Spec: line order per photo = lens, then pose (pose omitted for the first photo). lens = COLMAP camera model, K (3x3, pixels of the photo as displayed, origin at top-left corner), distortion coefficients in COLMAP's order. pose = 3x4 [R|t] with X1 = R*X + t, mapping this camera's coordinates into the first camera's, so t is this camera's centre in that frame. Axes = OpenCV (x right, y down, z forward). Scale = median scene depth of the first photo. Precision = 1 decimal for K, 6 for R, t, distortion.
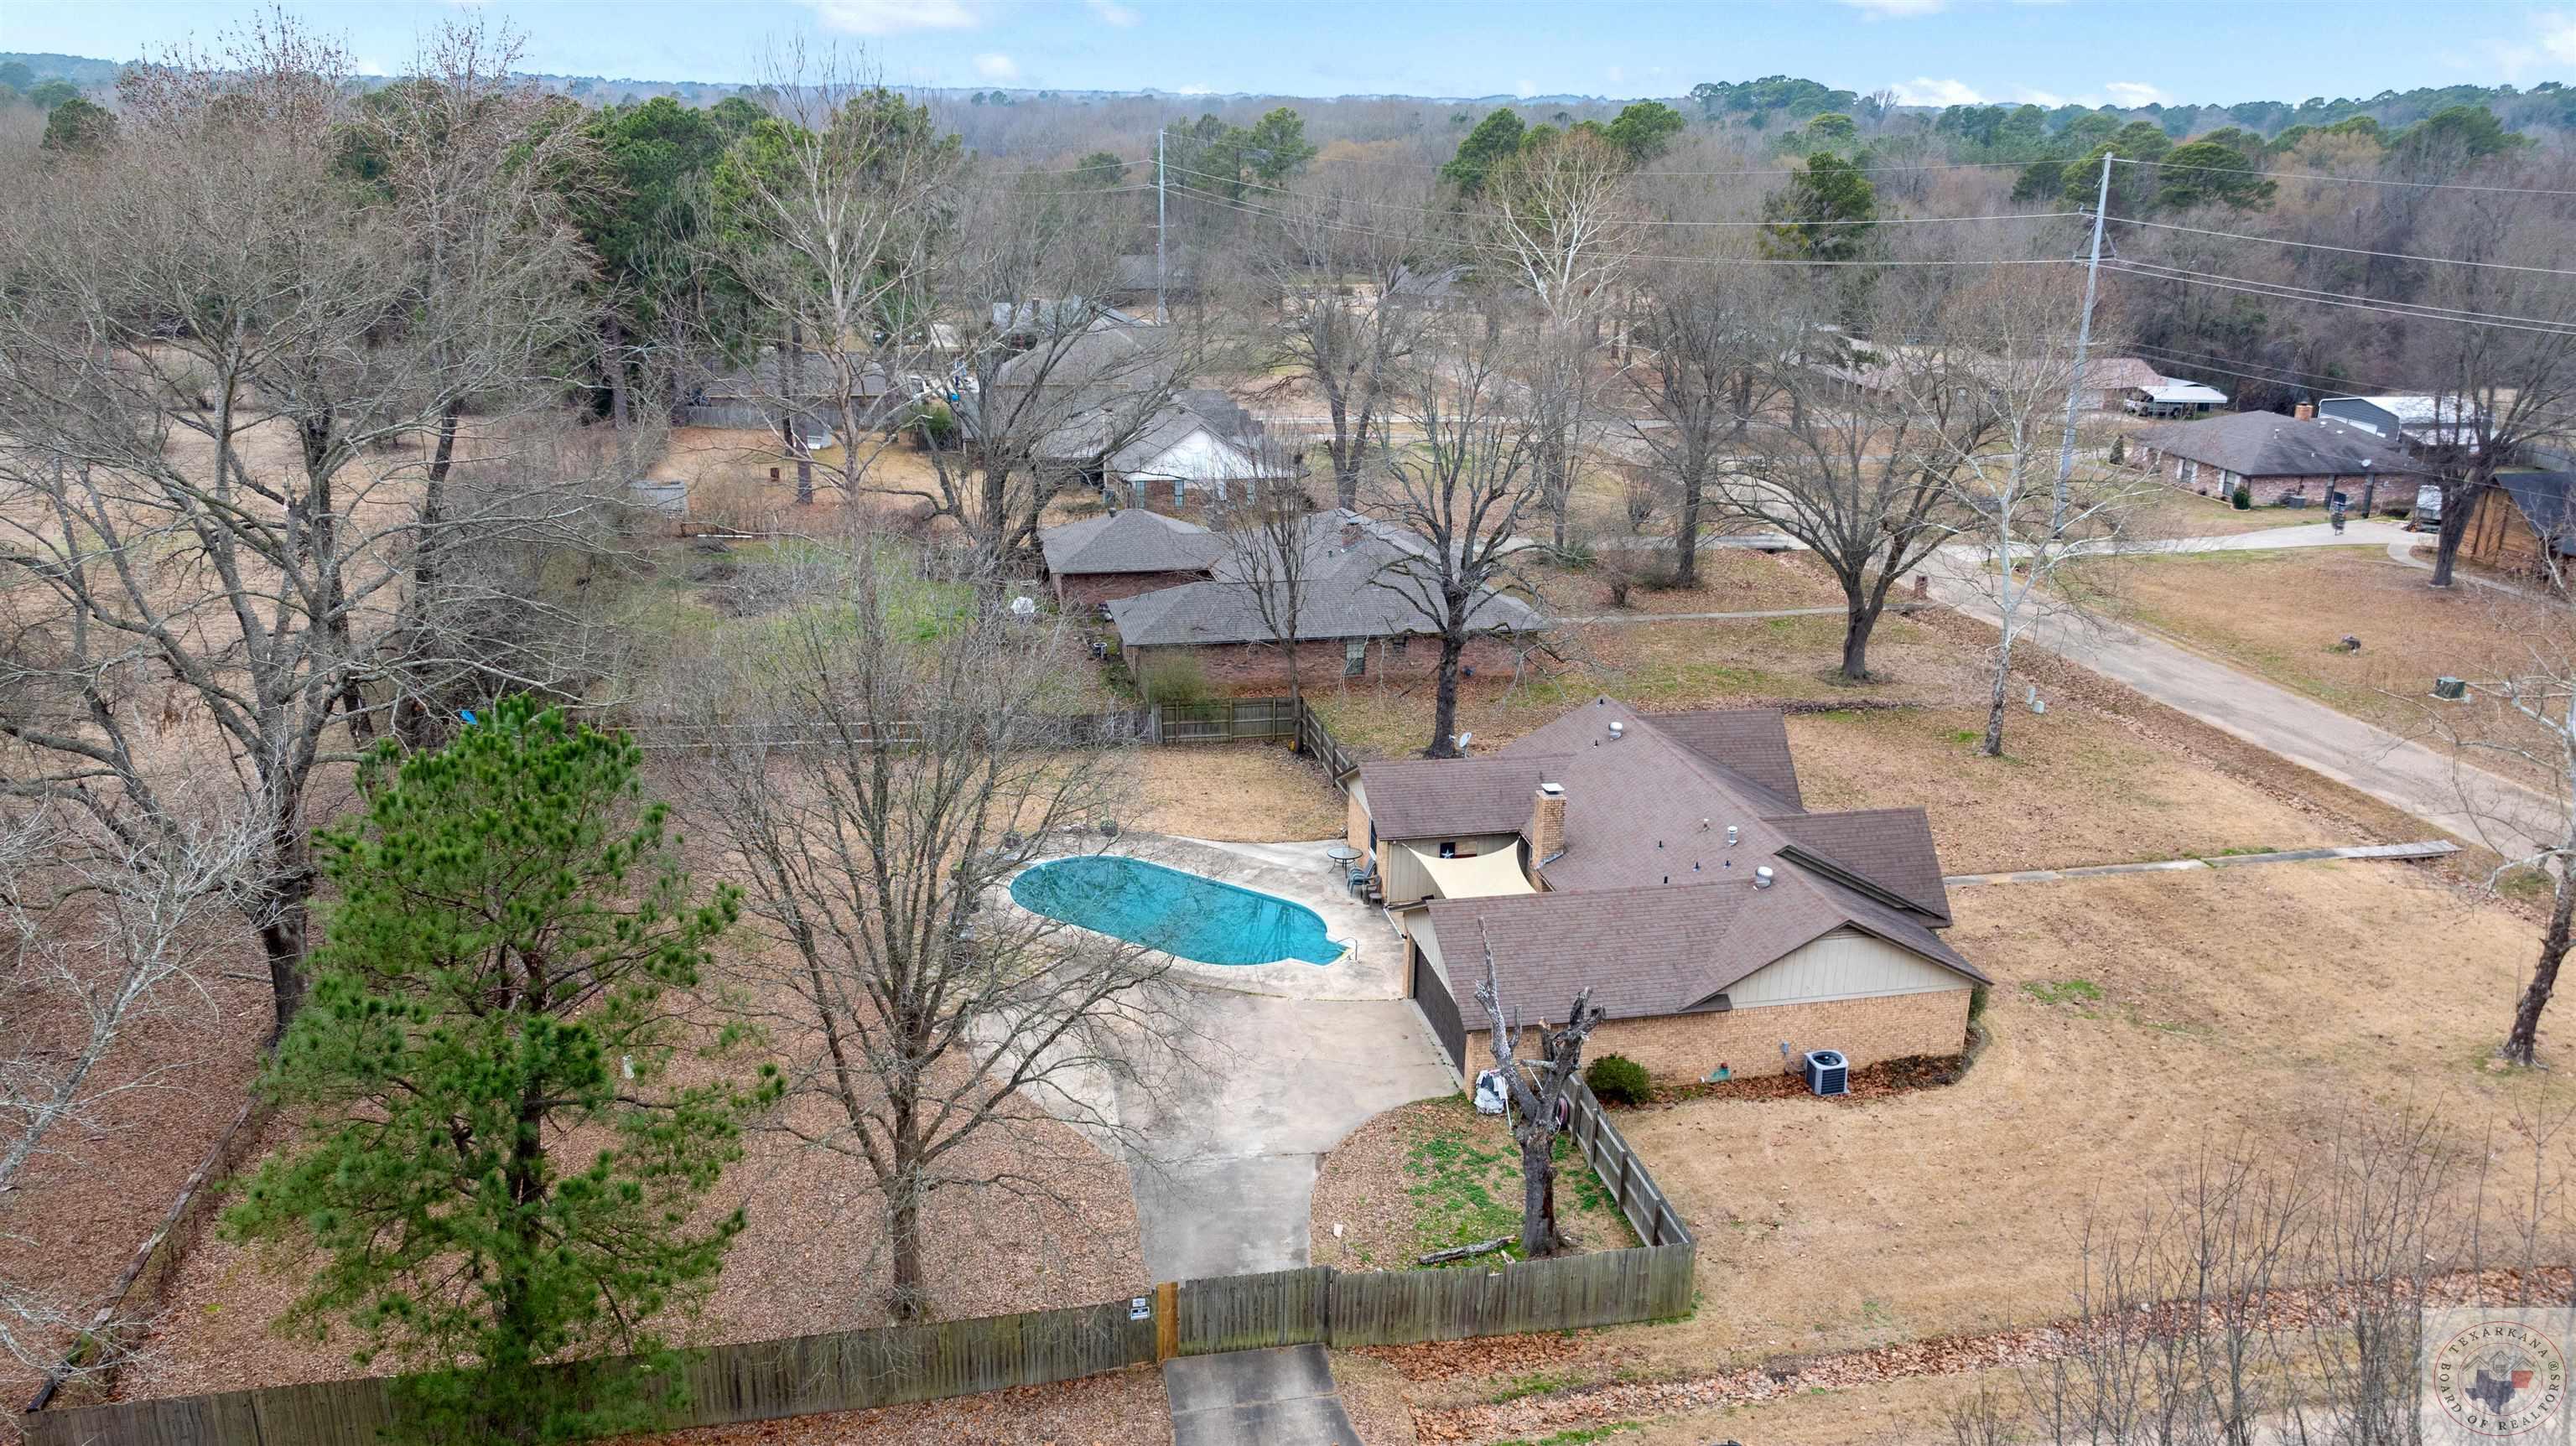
lens RADIAL K [[1848.1, 0, 1274.9], [0, 1848.1, 731.7], [0, 0, 1]] dist [-0.026888, 0.005343]
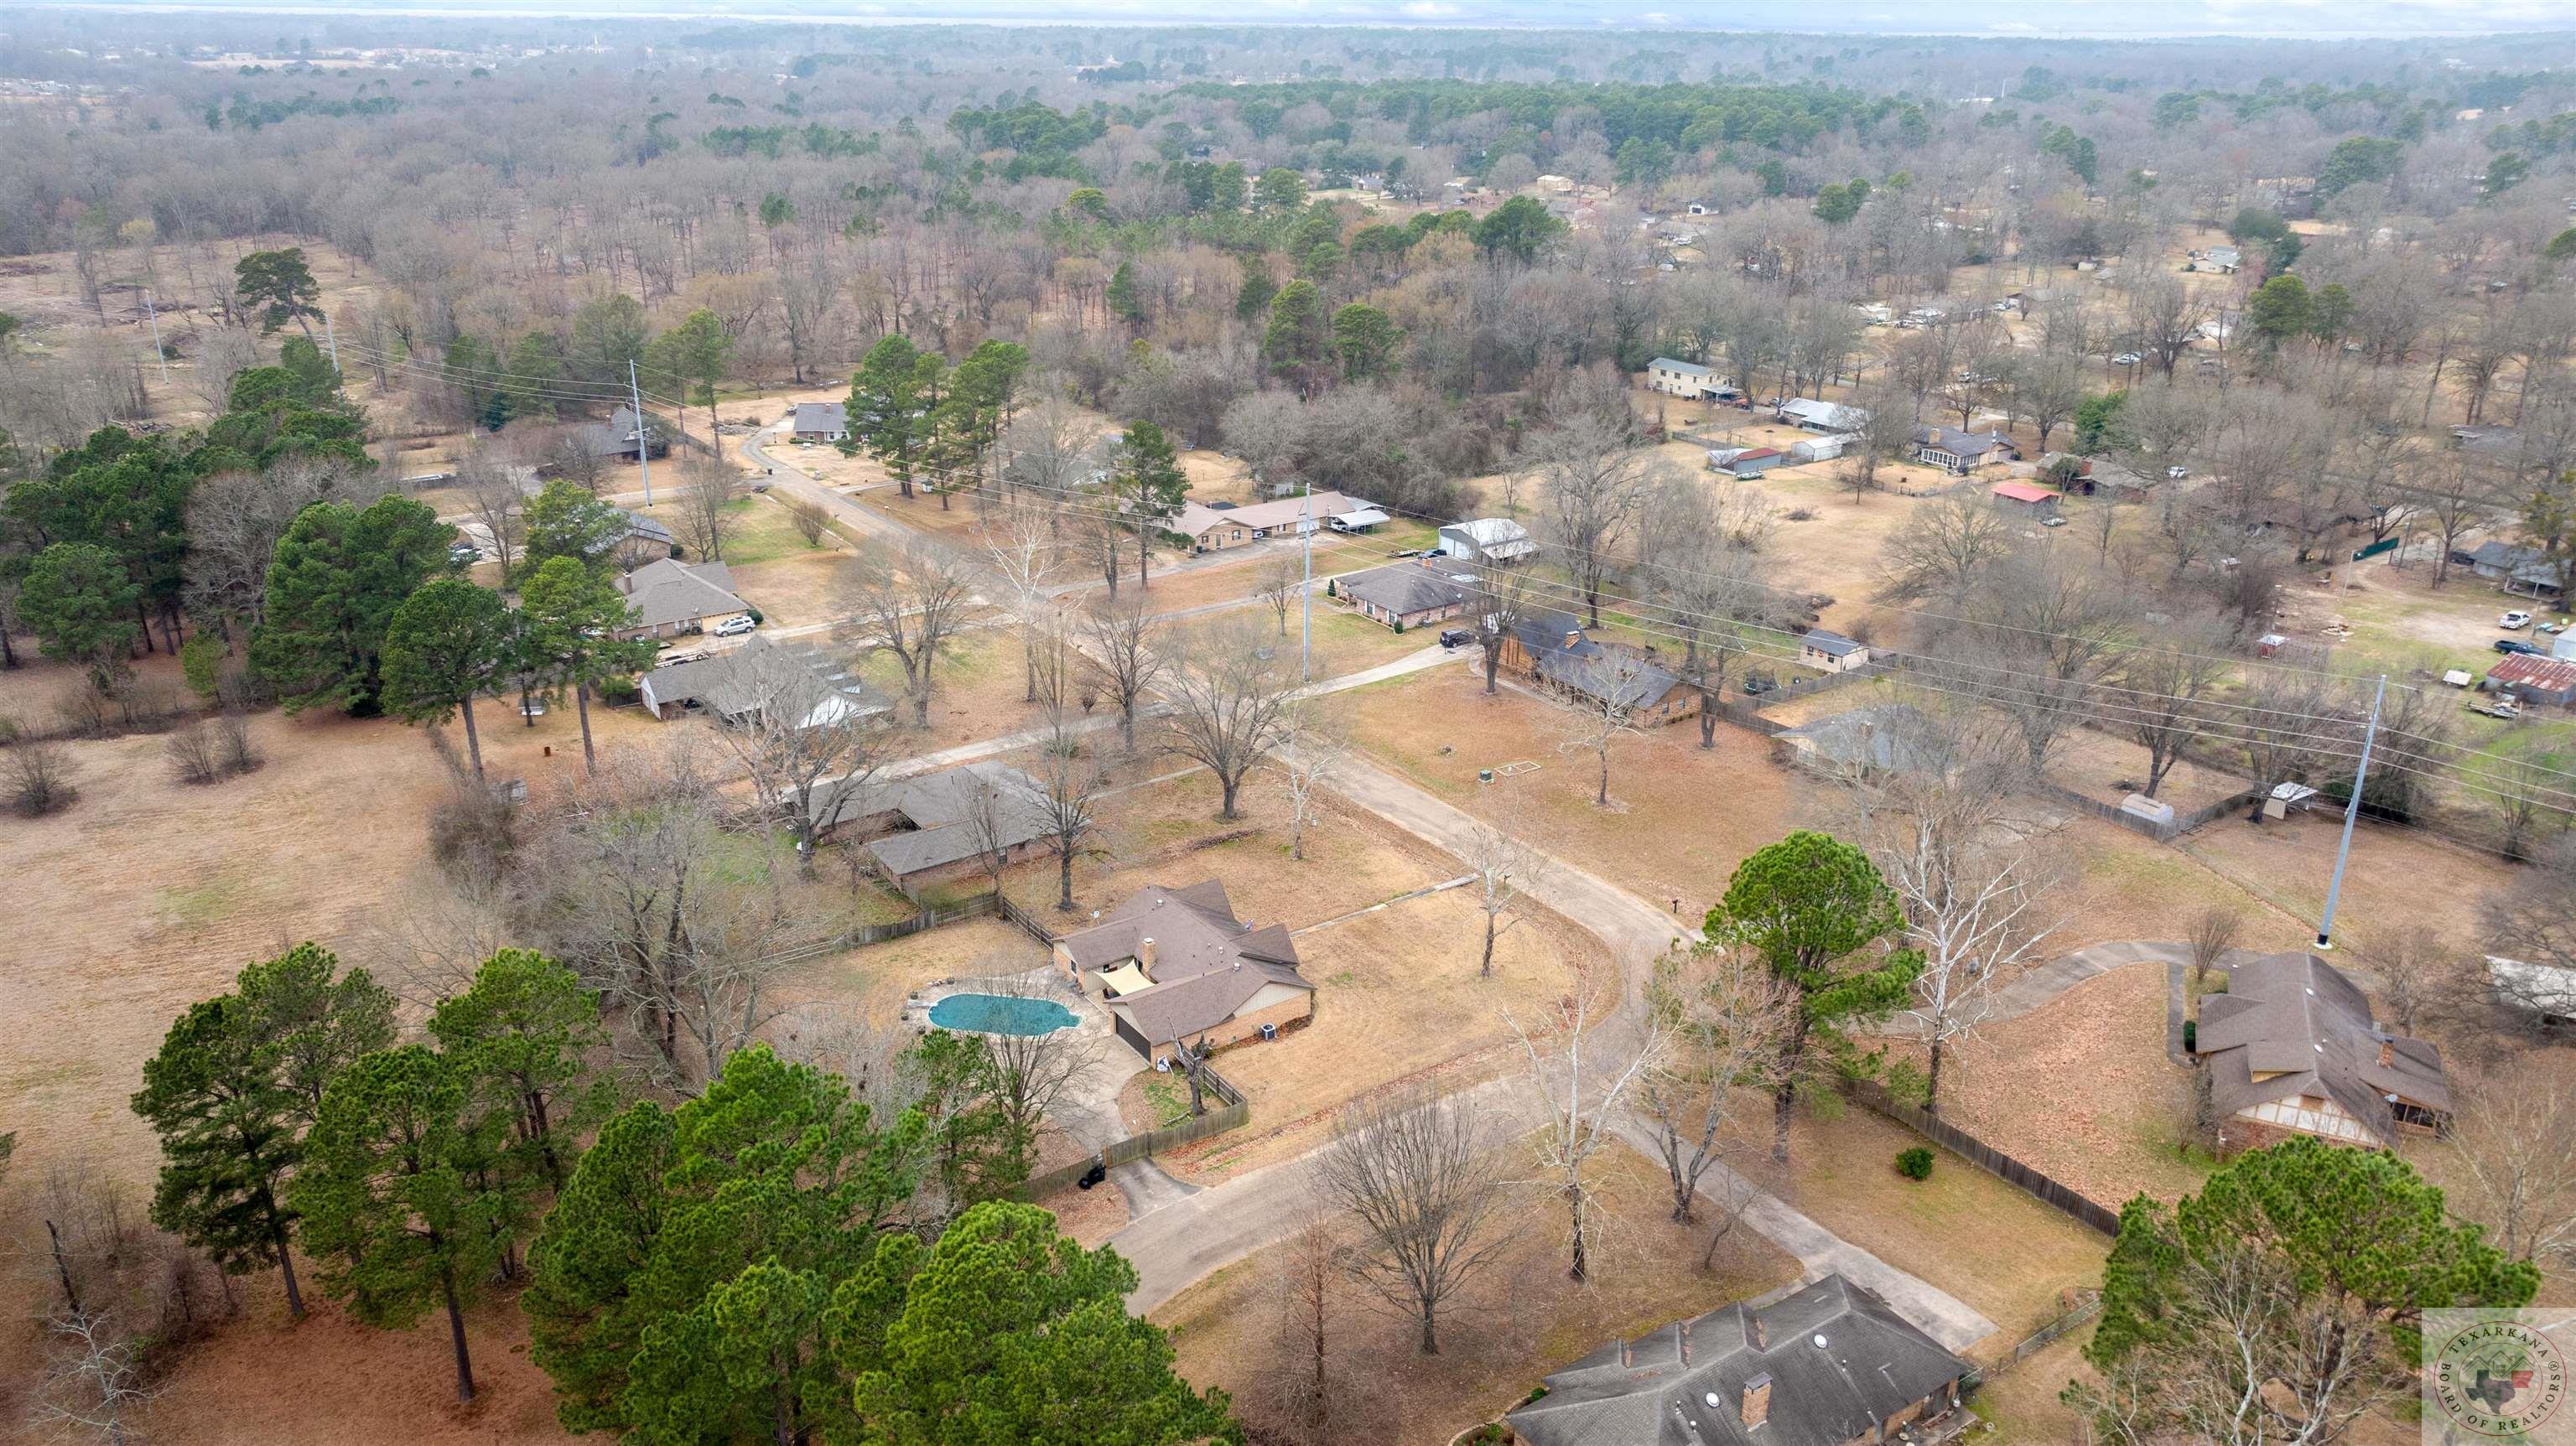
lens RADIAL K [[1848.1, 0, 1287.8], [0, 1848.1, 716.8], [0, 0, 1]] dist [-0.026888, 0.005343]
pose [[0.917404, -0.153552, 0.367139, -0.583686], [0.131820, 0.987732, 0.083717, -0.478906], [-0.375490, -0.028406, 0.926391, -1.485200]]
